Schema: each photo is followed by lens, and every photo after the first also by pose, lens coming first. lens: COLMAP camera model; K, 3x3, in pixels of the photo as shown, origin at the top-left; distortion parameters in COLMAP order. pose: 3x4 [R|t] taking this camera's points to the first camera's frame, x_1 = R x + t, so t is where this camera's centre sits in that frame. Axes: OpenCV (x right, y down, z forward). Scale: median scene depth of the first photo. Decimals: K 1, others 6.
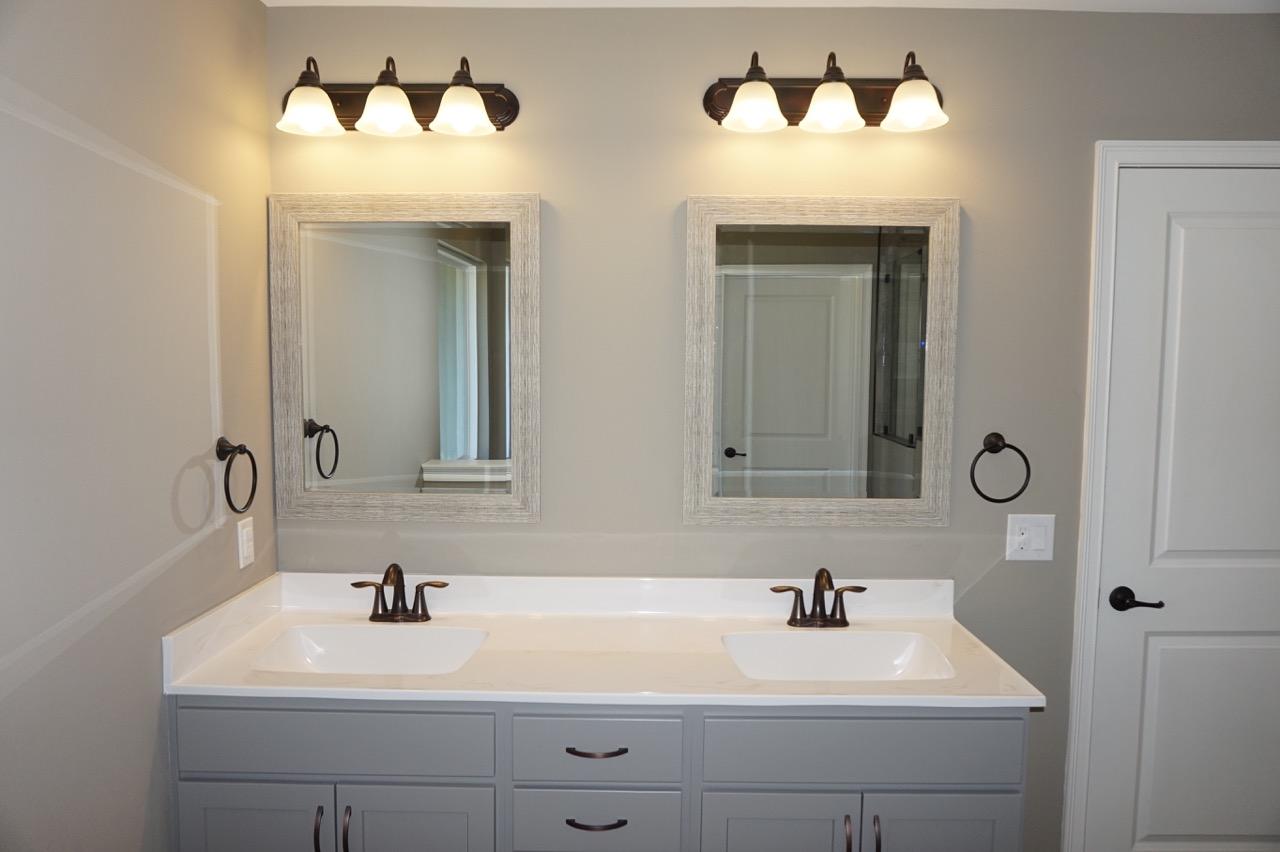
lens RADIAL K [[895.2, 0, 640.5], [0, 895.2, 413.6], [0, 0, 1]] dist [0.009267, 0.009051]
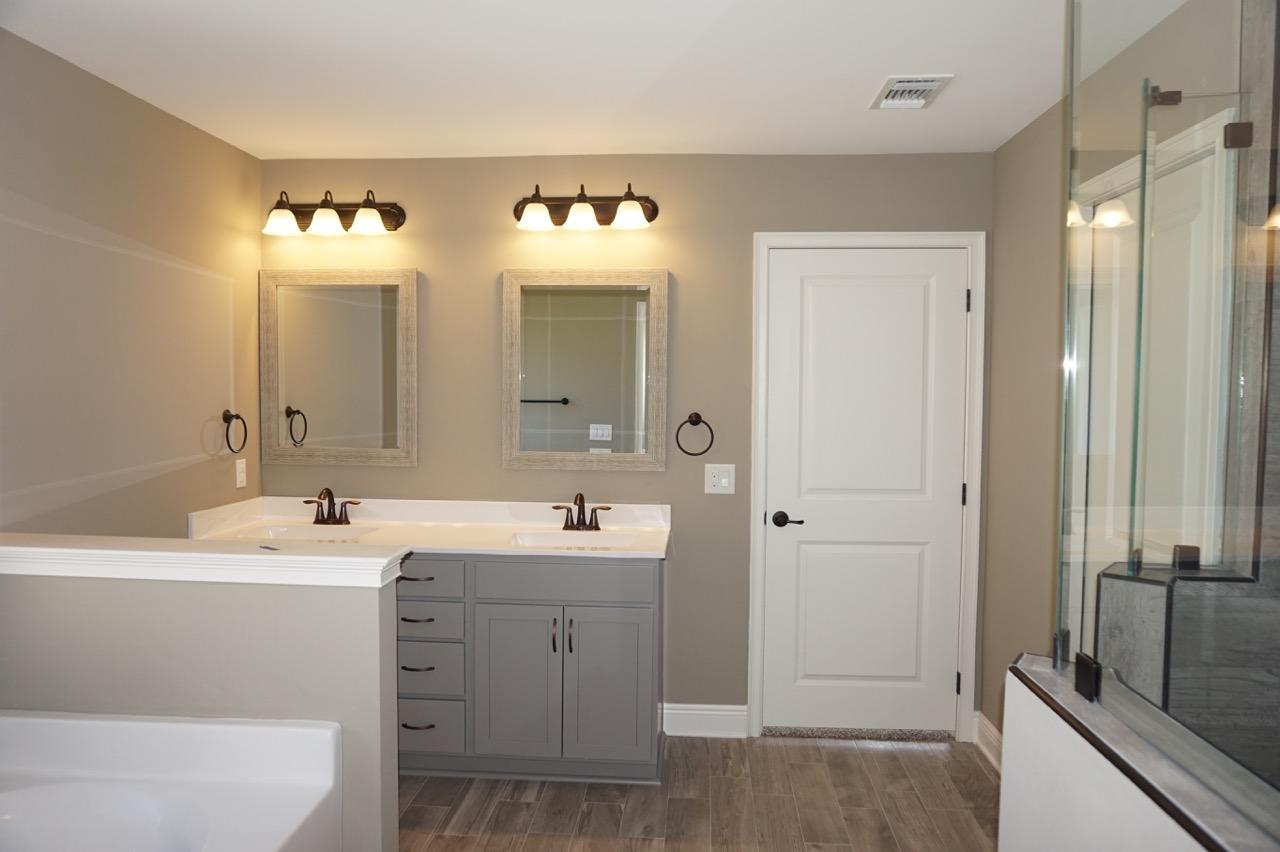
lens RADIAL K [[895.2, 0, 649.3], [0, 895.2, 430.6], [0, 0, 1]] dist [0.009267, 0.009051]
pose [[0.997016, 0.004629, -0.077052, 0.447869], [-0.007258, 0.999400, -0.033874, 0.110891], [0.076849, 0.034332, 0.996451, -0.618416]]
